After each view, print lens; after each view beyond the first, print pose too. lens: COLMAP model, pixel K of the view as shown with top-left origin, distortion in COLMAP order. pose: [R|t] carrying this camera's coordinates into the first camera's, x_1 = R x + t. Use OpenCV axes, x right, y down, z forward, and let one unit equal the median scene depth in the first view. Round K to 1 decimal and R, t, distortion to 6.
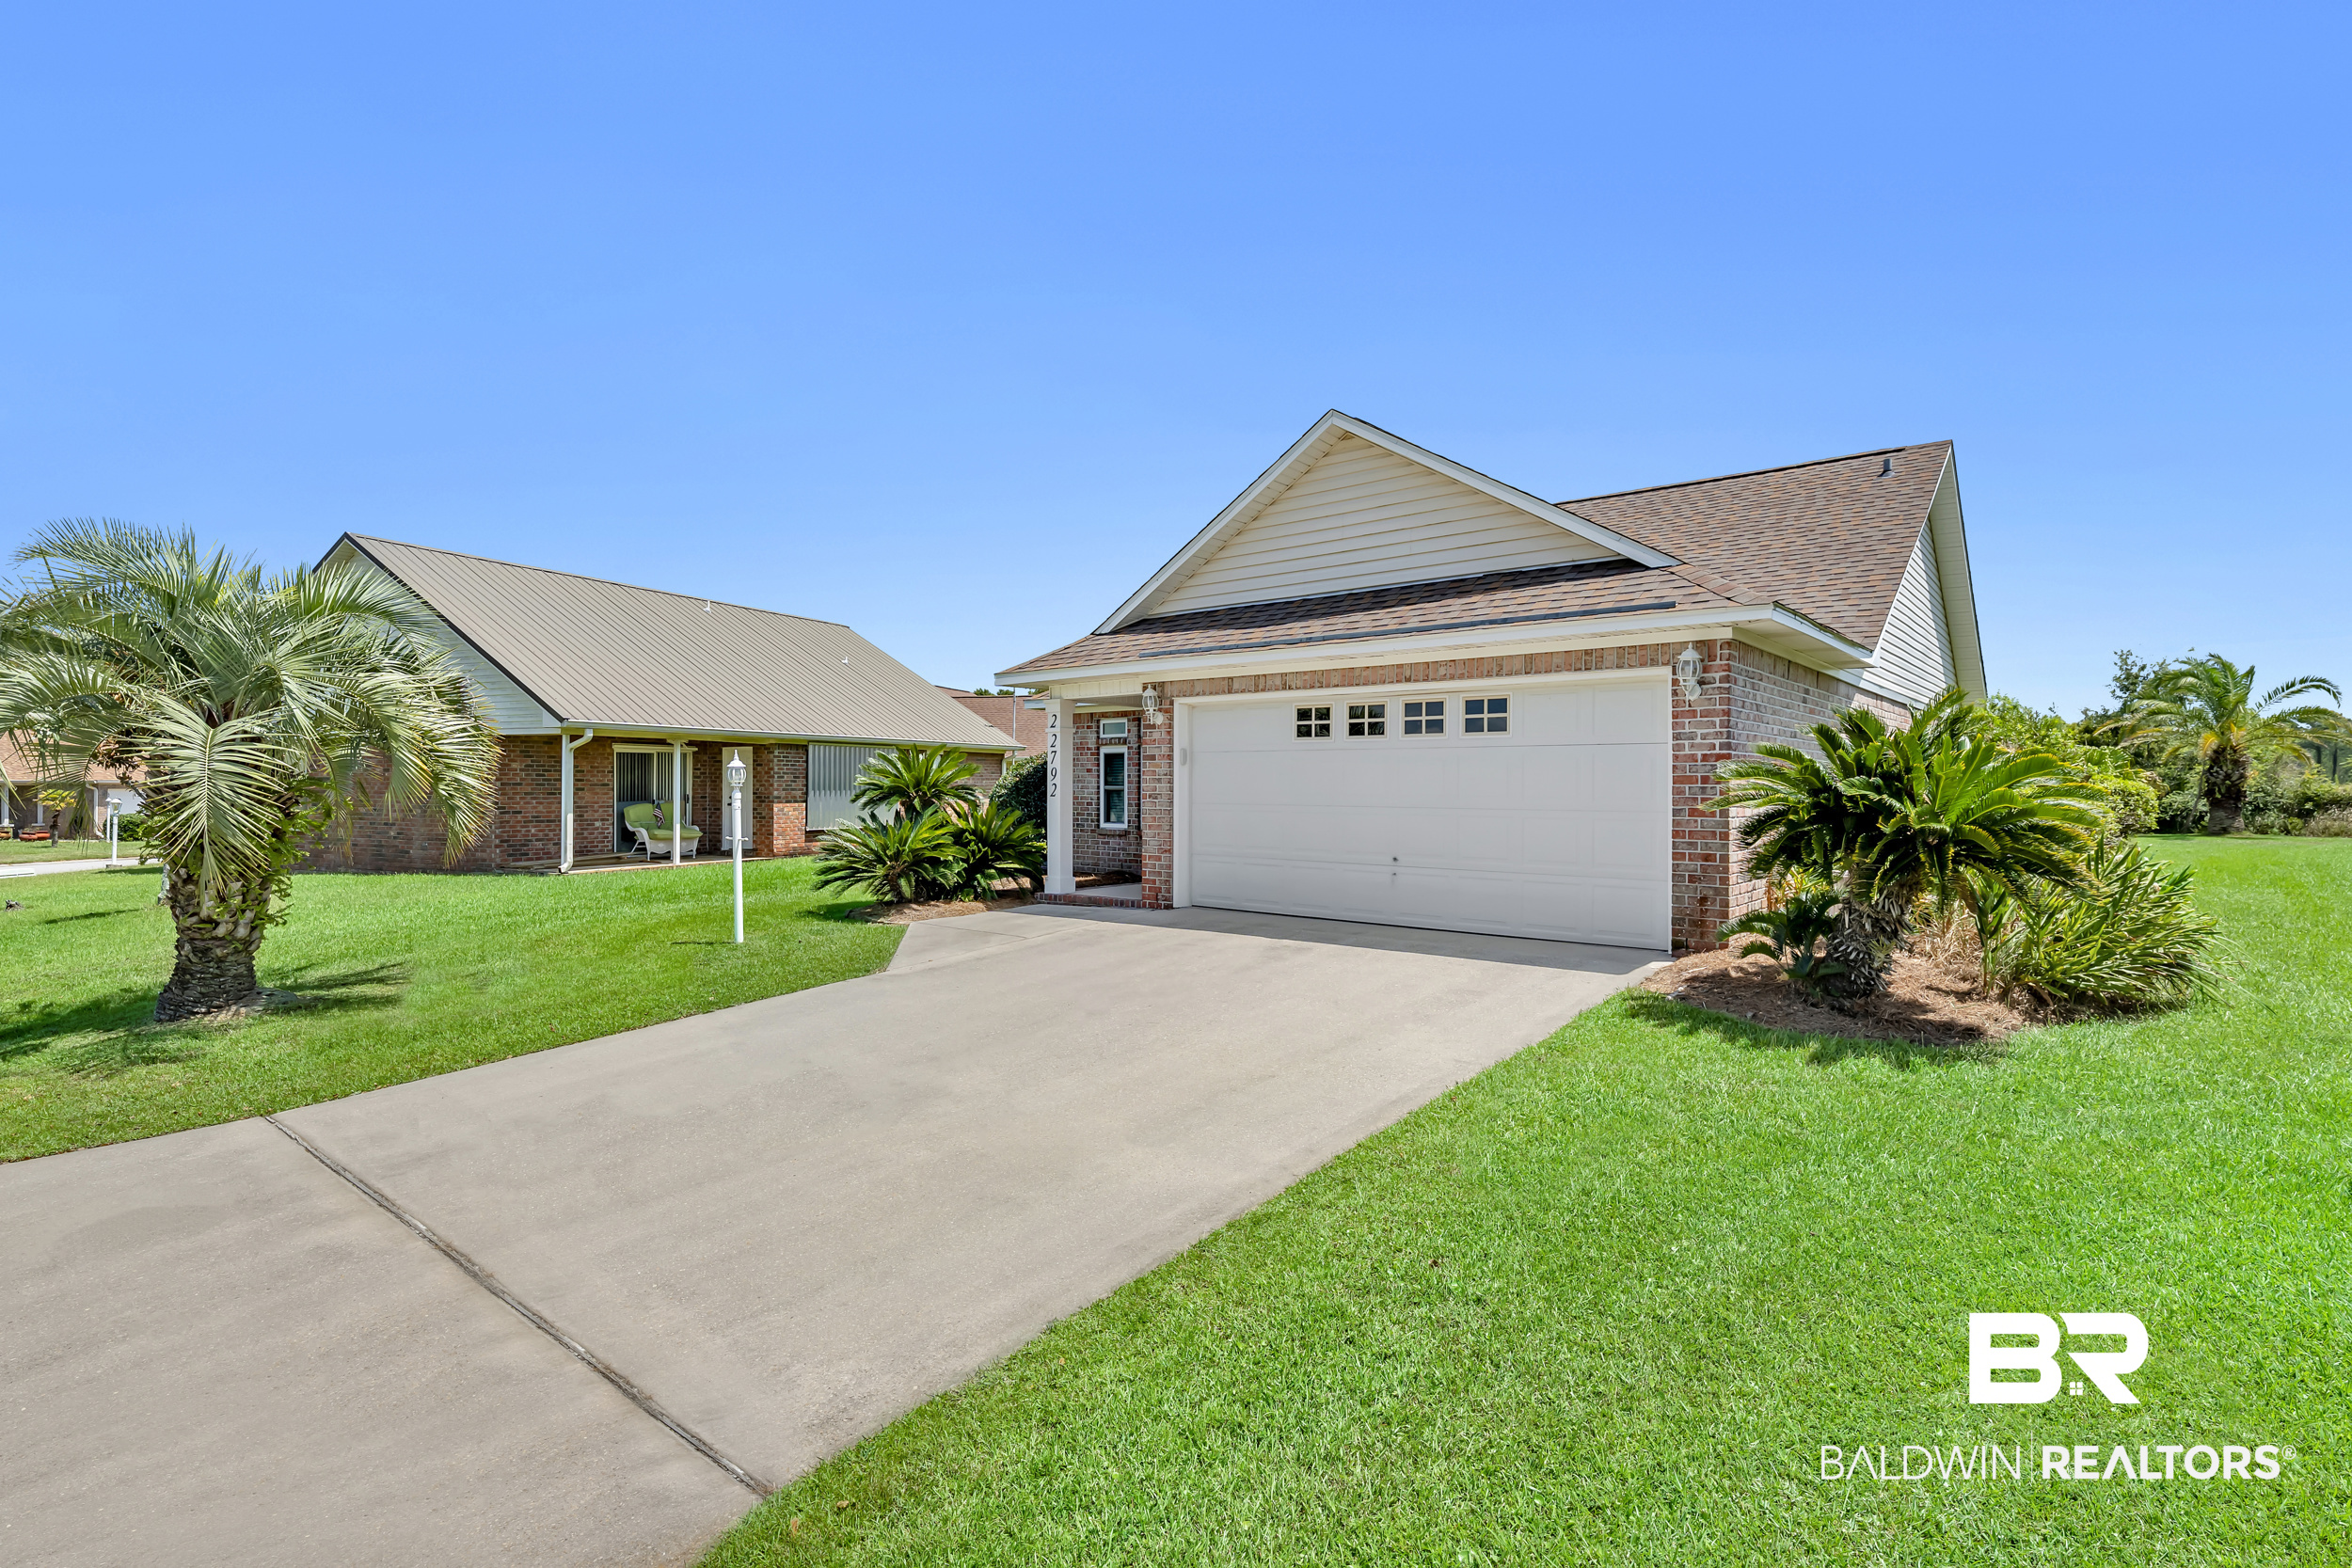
lens RADIAL K [[1116.9, 0, 1176.0], [0, 1116.9, 784.0], [0, 0, 1]] dist [-0.000148, 0.000097]
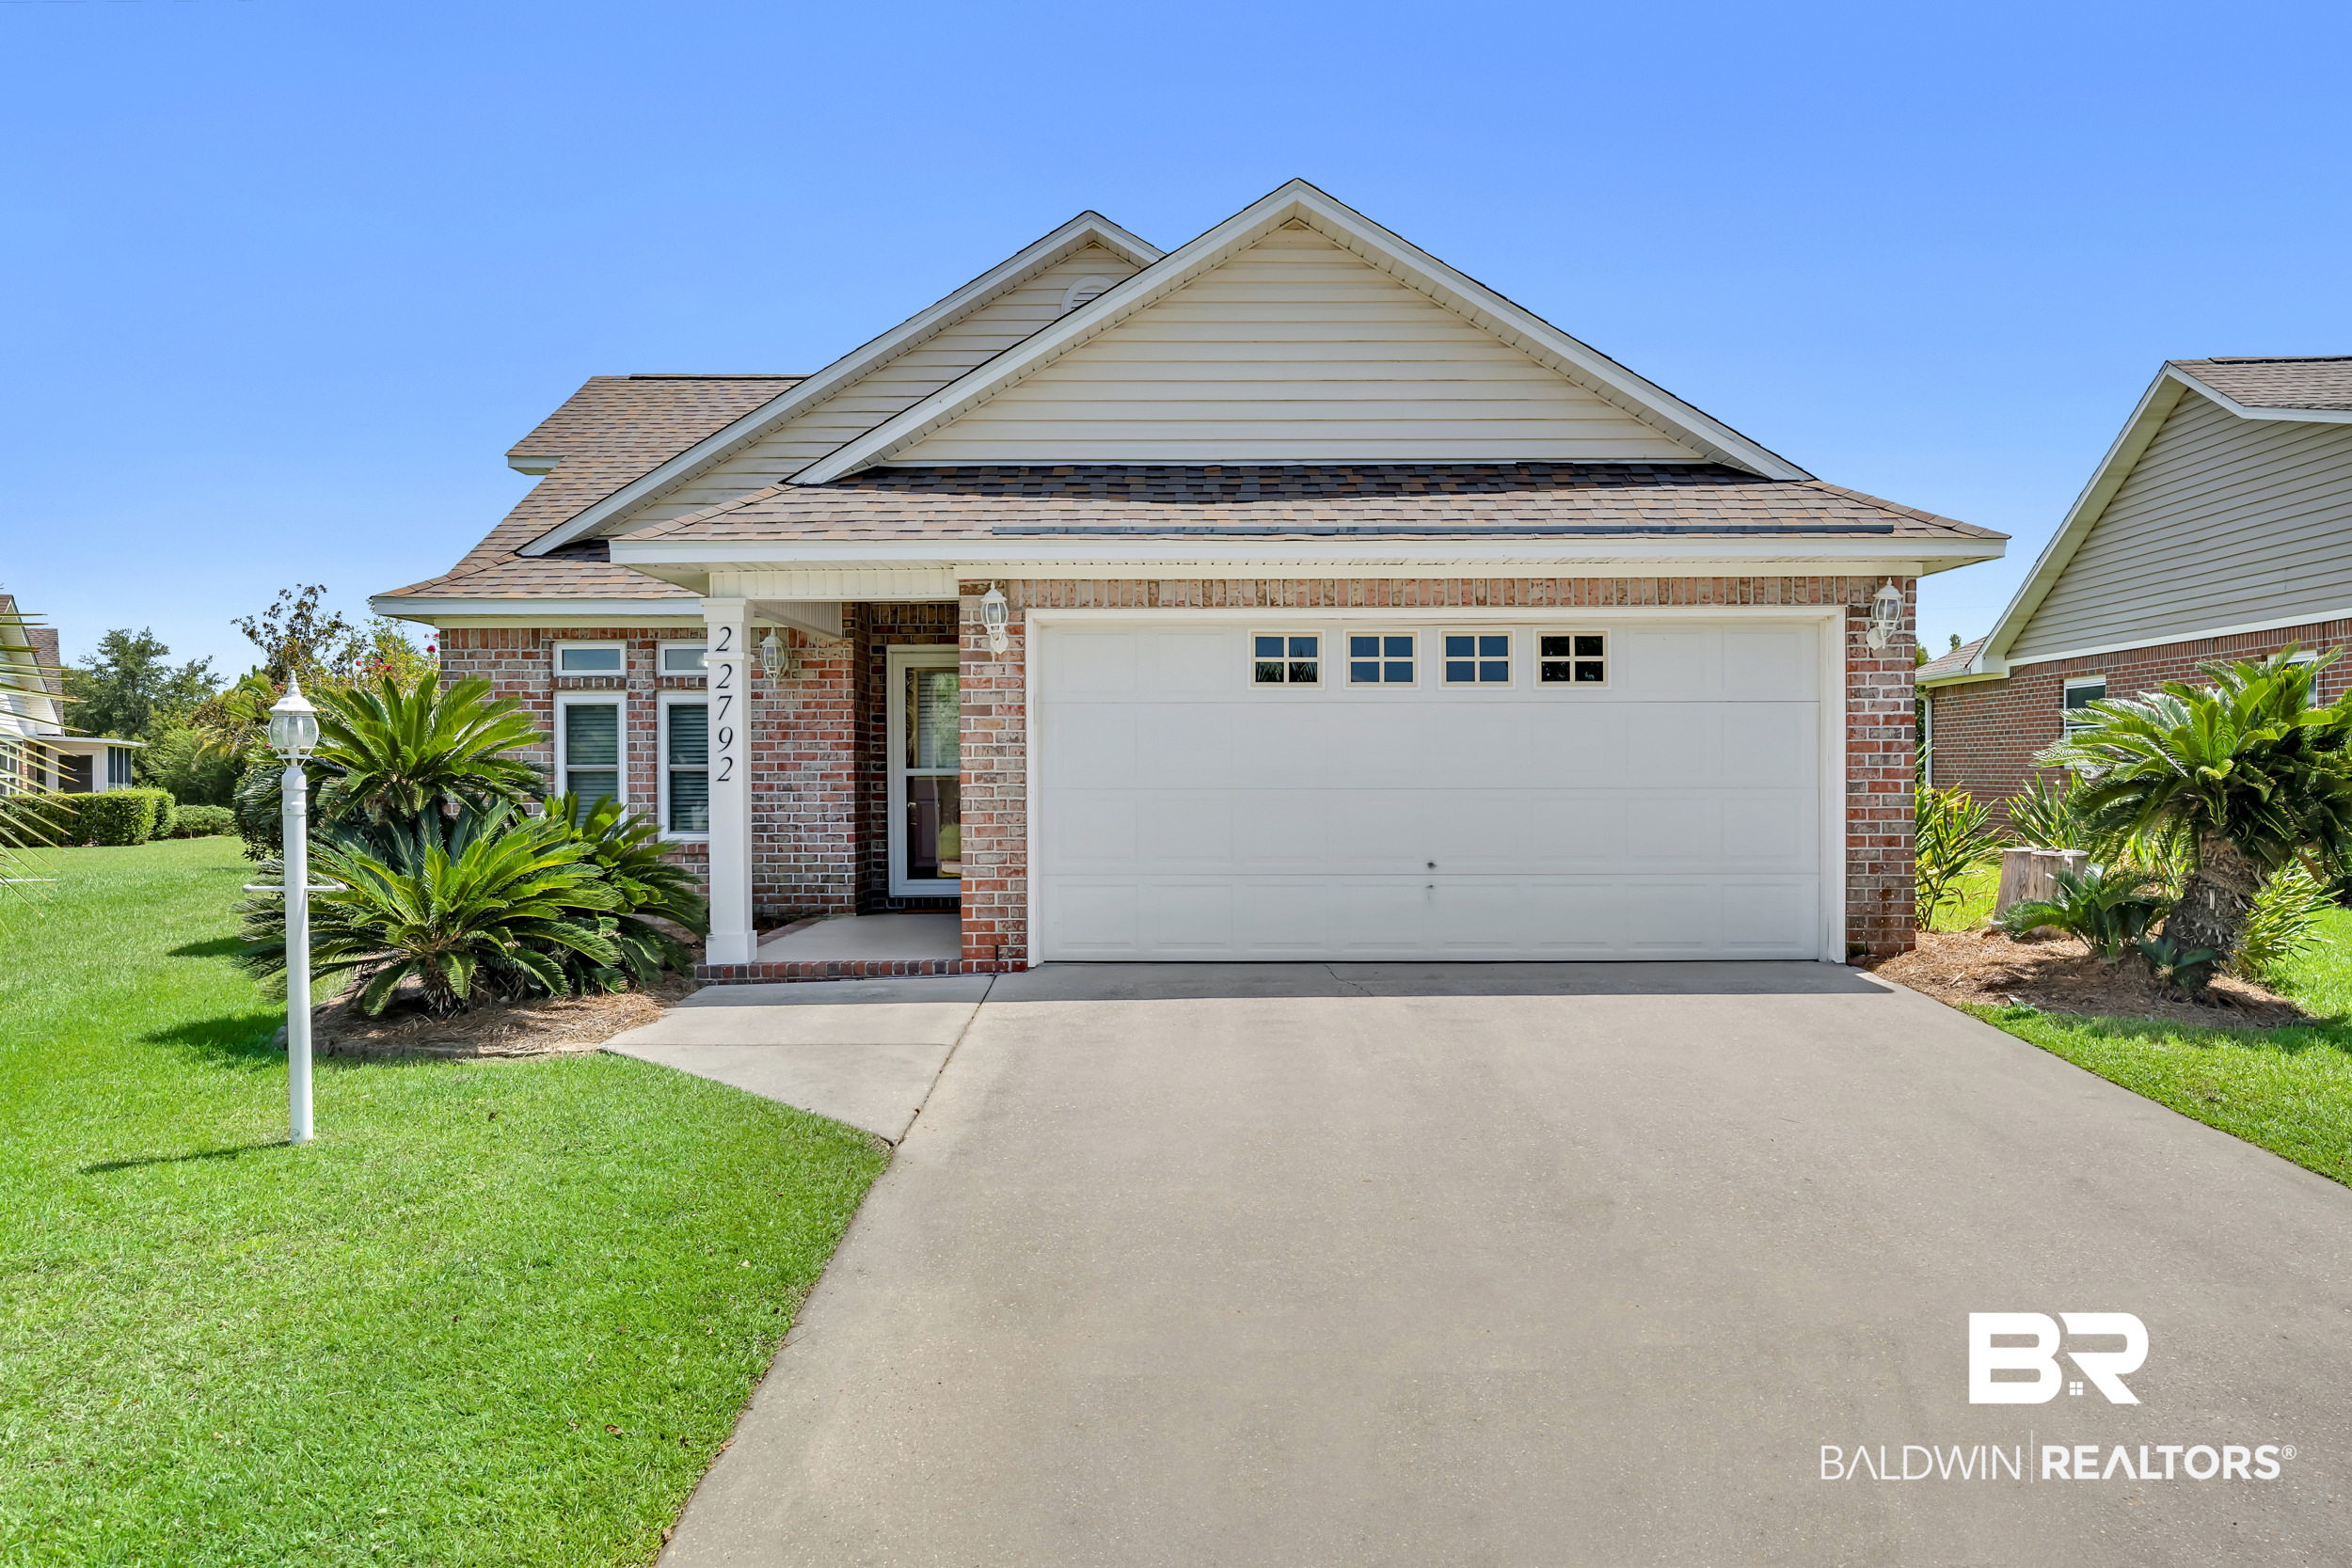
lens RADIAL K [[1555.9, 0, 1176.0], [0, 1555.9, 784.0], [0, 0, 1]] dist [0.002712, 0.000782]
pose [[0.761107, -0.011892, 0.648517, -0.508934], [0.005120, 0.999911, 0.012326, 0.005239], [-0.648606, -0.006061, 0.761101, 0.357581]]
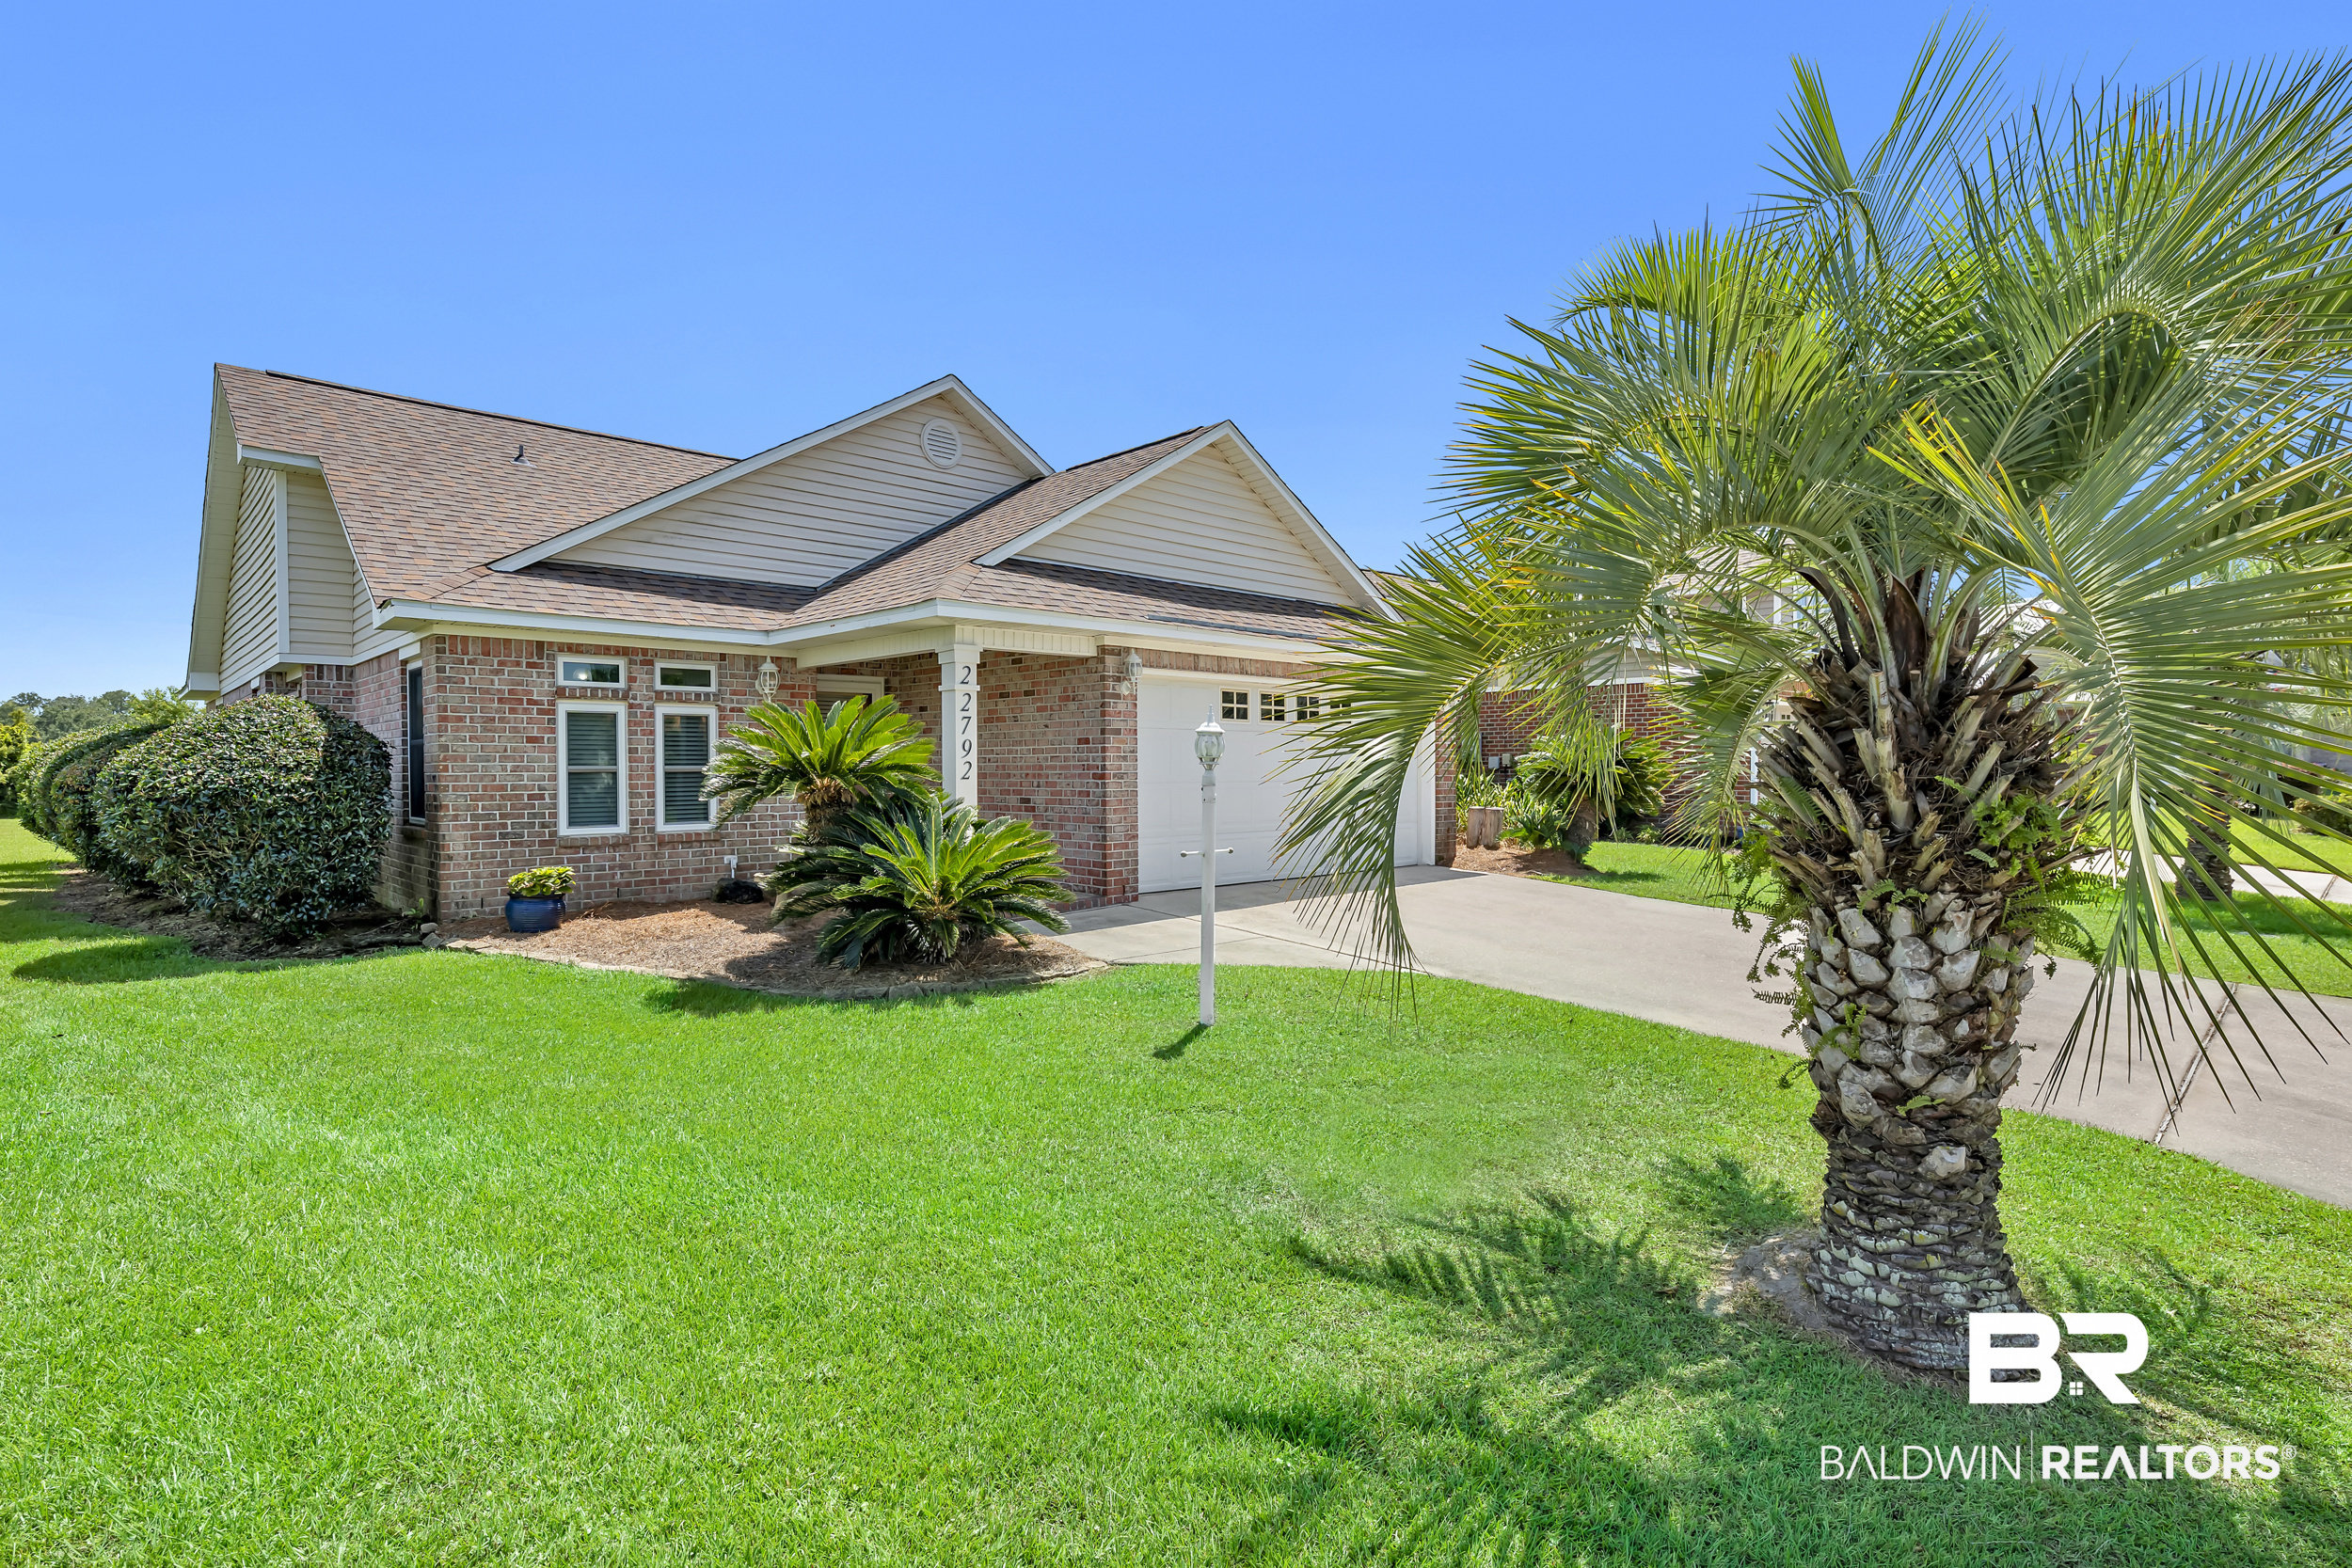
lens RADIAL K [[1116.9, 0, 1176.0], [0, 1116.9, 784.0], [0, 0, 1]] dist [-0.000148, 0.000097]
pose [[0.100811, -0.021243, 0.994679, -0.971563], [0.001046, 0.999774, 0.021246, -0.001520], [-0.994905, -0.001101, 0.100810, 0.947822]]
